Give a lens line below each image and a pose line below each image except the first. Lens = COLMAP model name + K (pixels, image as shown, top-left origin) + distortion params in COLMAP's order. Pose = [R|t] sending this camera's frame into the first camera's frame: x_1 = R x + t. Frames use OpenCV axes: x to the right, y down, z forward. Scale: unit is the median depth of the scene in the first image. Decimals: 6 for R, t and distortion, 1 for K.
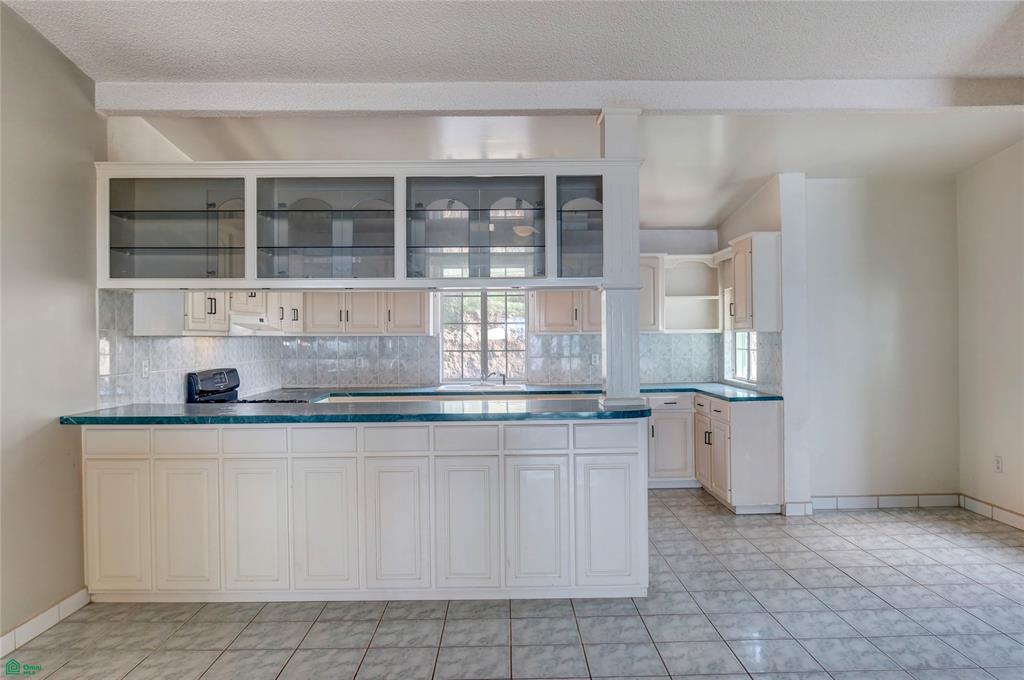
lens RADIAL K [[718.5, 0, 499.8], [0, 718.5, 339.6], [0, 0, 1]] dist [-0.000798, -0.001950]
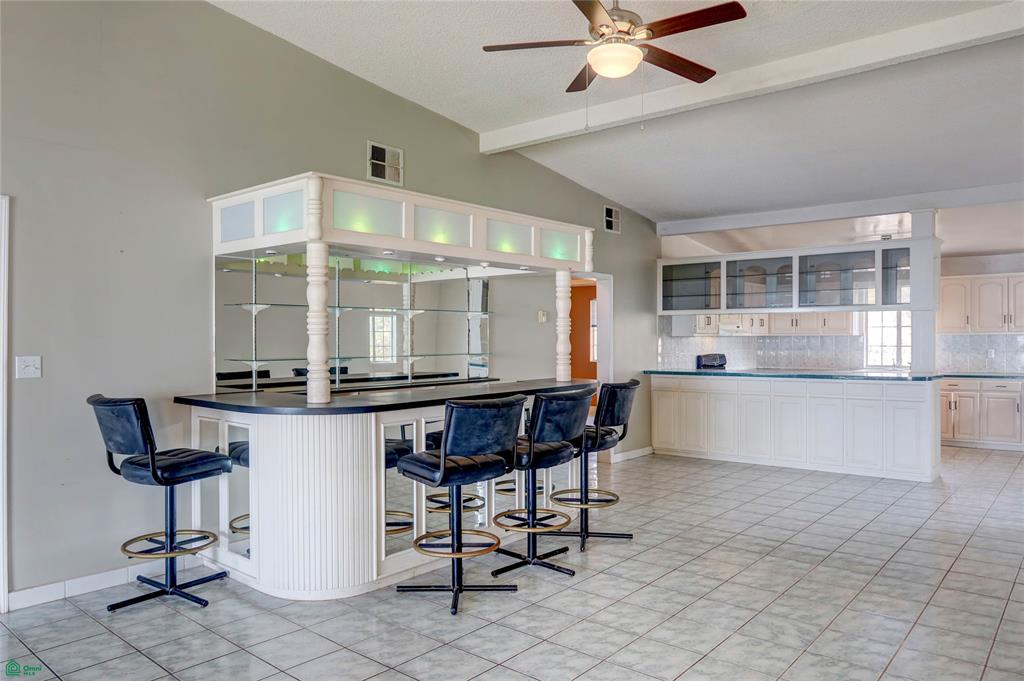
lens RADIAL K [[718.5, 0, 499.8], [0, 718.5, 340.1], [0, 0, 1]] dist [-0.000798, -0.001950]
pose [[0.748381, 0.009856, -0.663196, 0.506922], [-0.001975, 0.999918, 0.012632, -0.019413], [0.663266, -0.008144, 0.748339, -0.911347]]
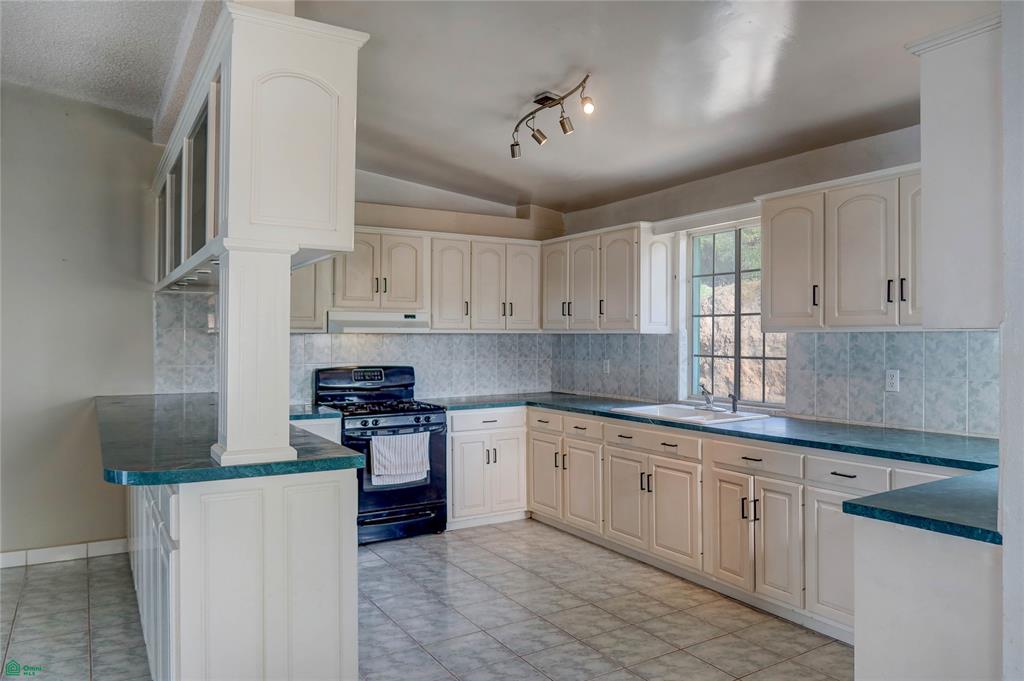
lens RADIAL K [[718.5, 0, 499.8], [0, 718.5, 340.1], [0, 0, 1]] dist [-0.000798, -0.001950]
pose [[0.494897, 0.012734, -0.868858, 0.674487], [-0.005864, 0.999919, 0.011314, -0.008857], [0.868932, -0.000505, 0.494931, 0.797521]]
